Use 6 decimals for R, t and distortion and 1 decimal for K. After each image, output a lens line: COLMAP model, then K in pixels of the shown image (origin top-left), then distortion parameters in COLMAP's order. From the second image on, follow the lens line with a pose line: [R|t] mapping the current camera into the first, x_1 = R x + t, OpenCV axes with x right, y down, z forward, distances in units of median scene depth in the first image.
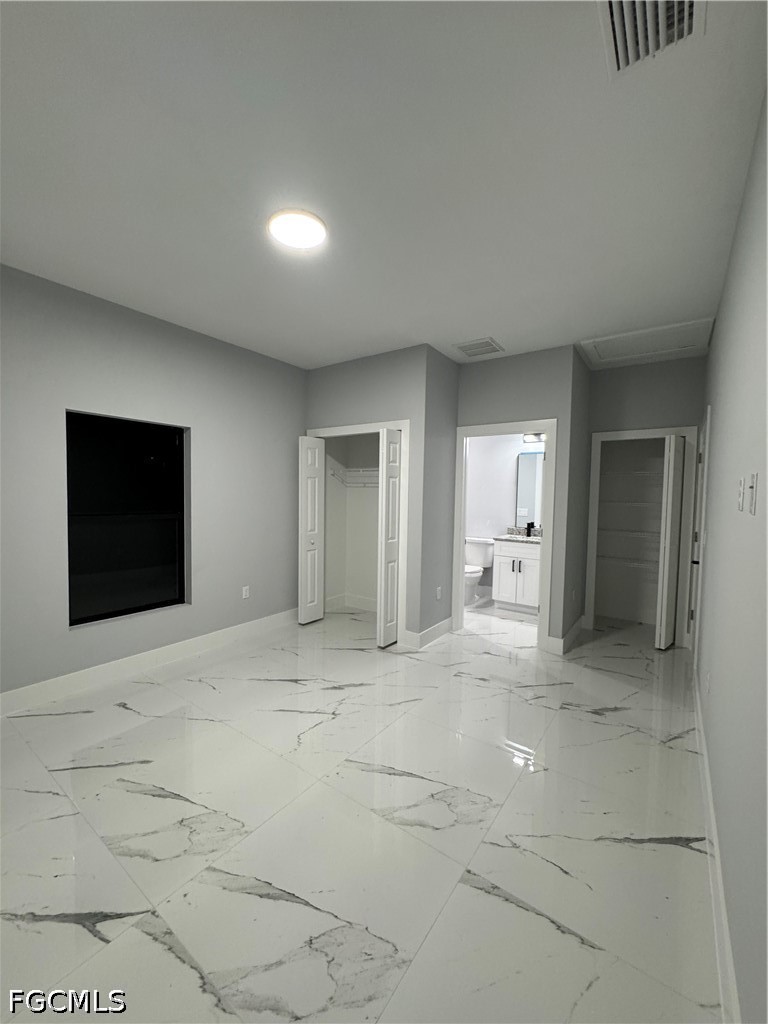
lens RADIAL K [[409.0, 0, 384.0], [0, 409.0, 512.0], [0, 0, 1]] dist [-0.001837, 0.000272]
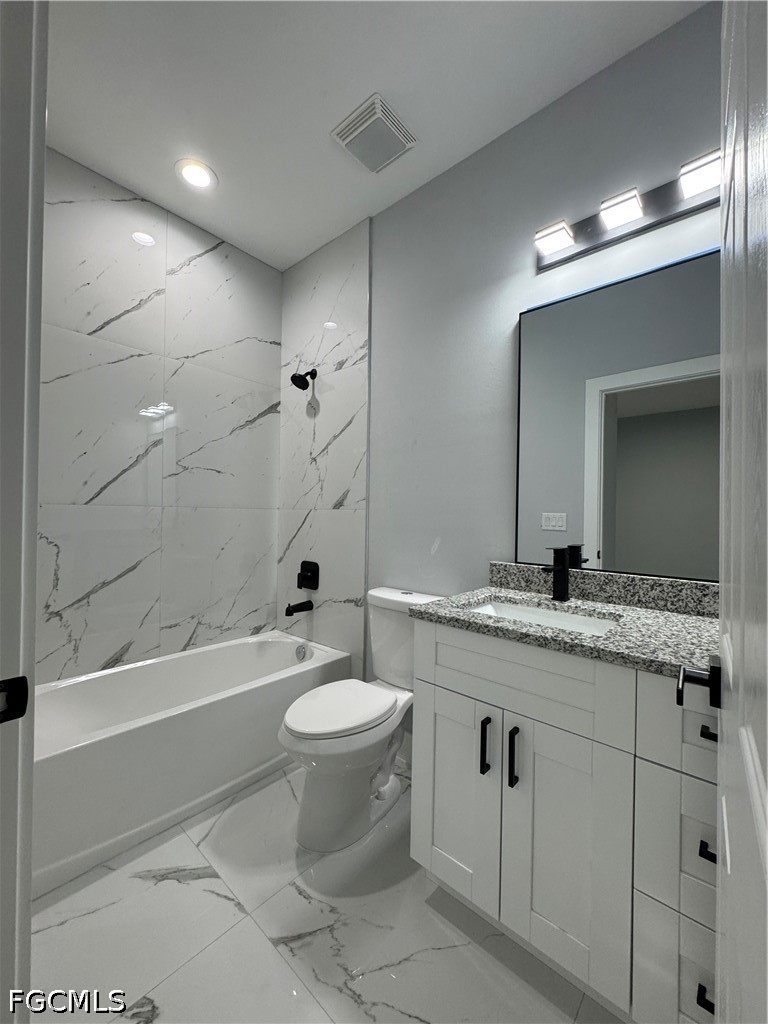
lens RADIAL K [[408.0, 0, 383.1], [0, 408.0, 512.3], [0, 0, 1]] dist [-0.003956, 0.000901]
pose [[0.994665, -0.000065, -0.103161, 0.271351], [-0.005256, 0.998669, -0.051308, 0.017977], [0.103027, 0.051577, 0.993340, 0.735008]]
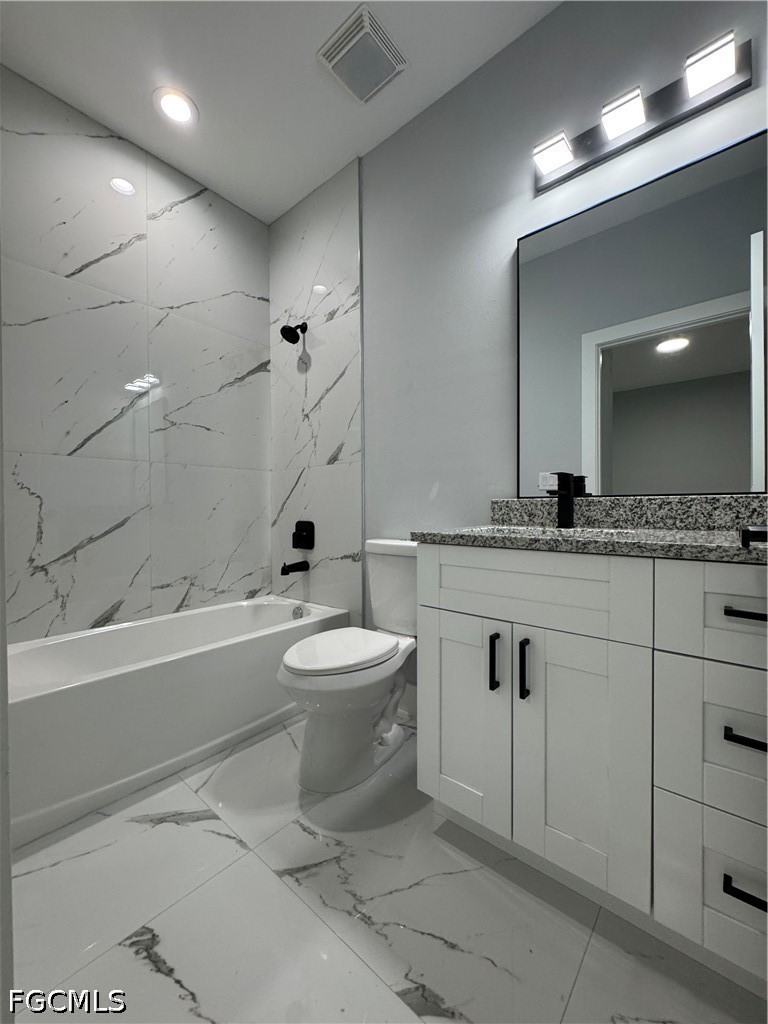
lens RADIAL K [[408.0, 0, 383.1], [0, 408.0, 512.3], [0, 0, 1]] dist [-0.003956, 0.000901]
pose [[0.996157, -0.020169, -0.085230, 0.265948], [0.017122, 0.999193, -0.036337, 0.059134], [0.085894, 0.034738, 0.995699, 0.746694]]
